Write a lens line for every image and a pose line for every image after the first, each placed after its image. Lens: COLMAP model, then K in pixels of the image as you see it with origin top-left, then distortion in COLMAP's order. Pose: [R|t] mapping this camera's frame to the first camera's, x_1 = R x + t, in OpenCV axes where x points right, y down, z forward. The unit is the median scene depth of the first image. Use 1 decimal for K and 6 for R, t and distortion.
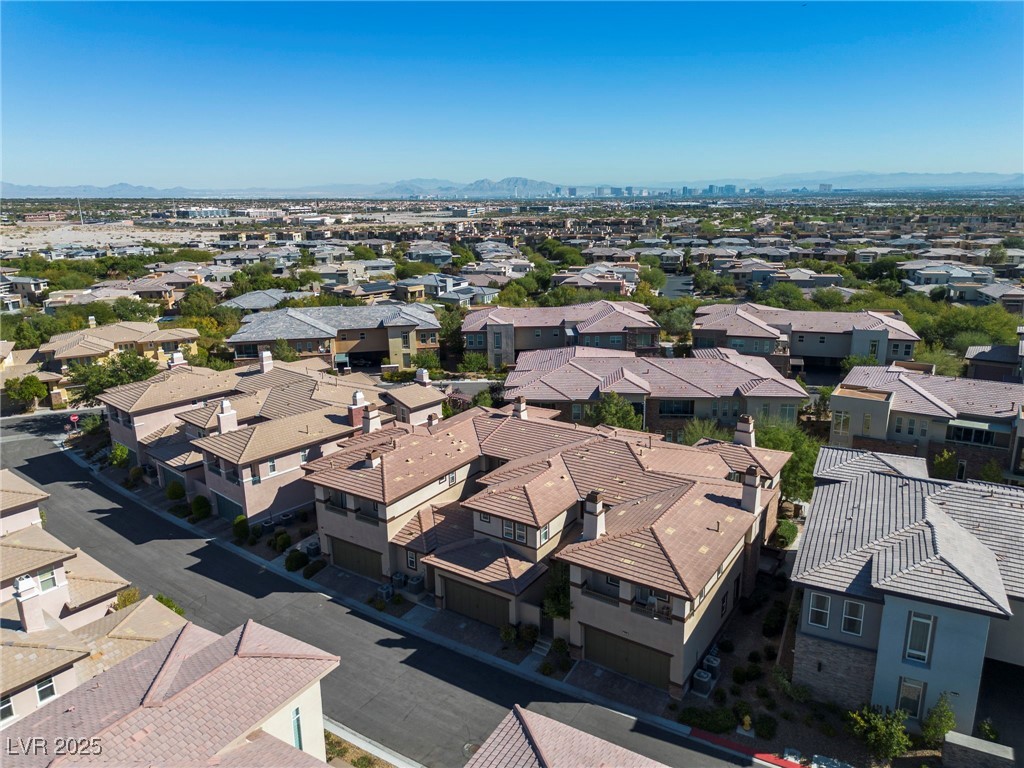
lens RADIAL K [[722.8, 0, 506.5], [0, 722.8, 379.5], [0, 0, 1]] dist [0.062976, -0.050600]
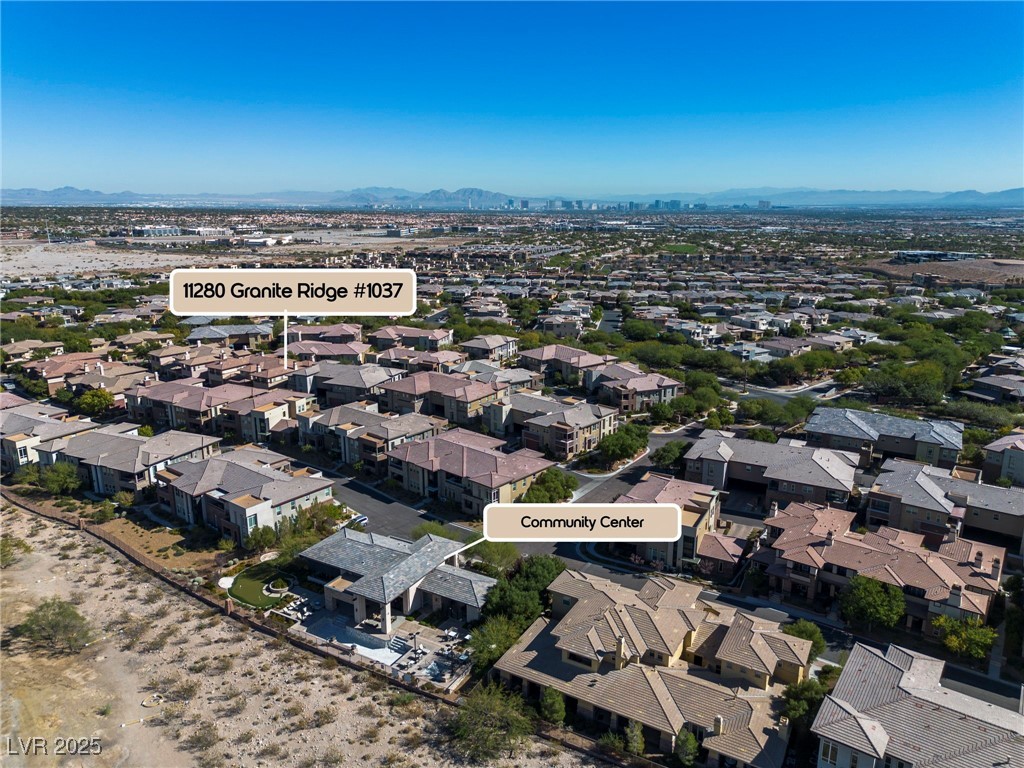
lens RADIAL K [[722.8, 0, 509.8], [0, 722.8, 393.3], [0, 0, 1]] dist [0.062976, -0.050600]
pose [[0.998203, -0.000316, 0.059929, 0.616110], [-0.000079, 0.999978, 0.006584, 0.124838], [-0.059930, -0.006577, 0.998181, -1.672132]]
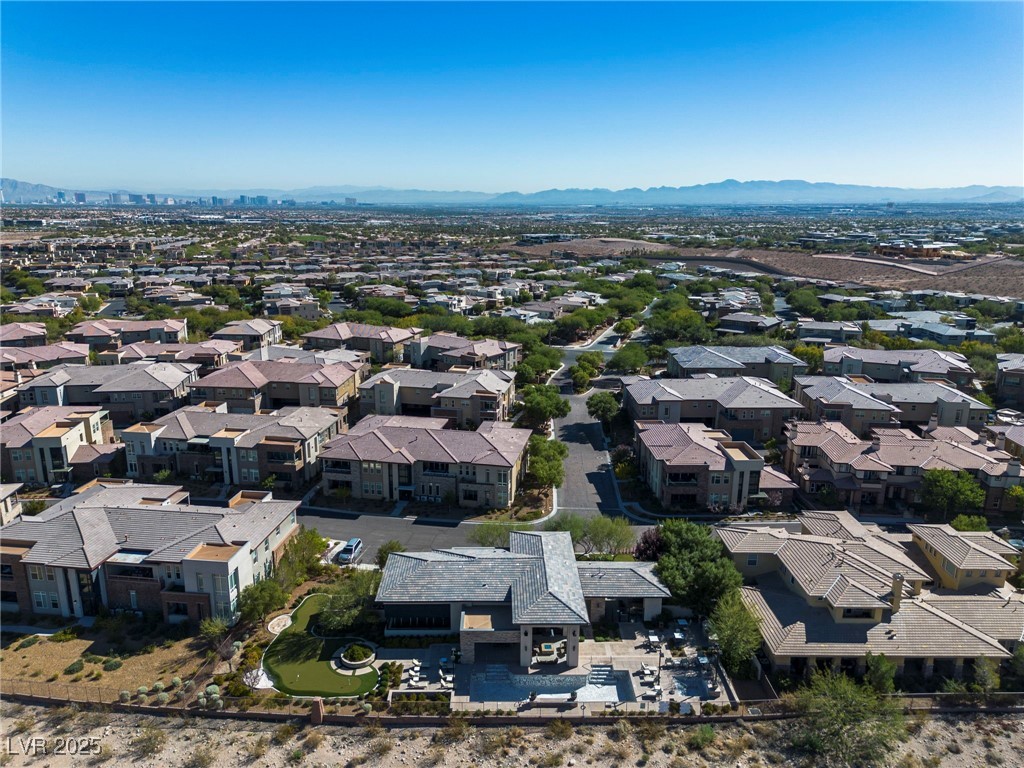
lens RADIAL K [[722.8, 0, 509.3], [0, 722.8, 384.7], [0, 0, 1]] dist [0.062976, -0.050600]
pose [[0.825738, -0.122483, 0.550595, 0.135446], [0.125447, 0.991570, 0.032444, 0.148750], [-0.549927, 0.042280, 0.834142, -1.286585]]
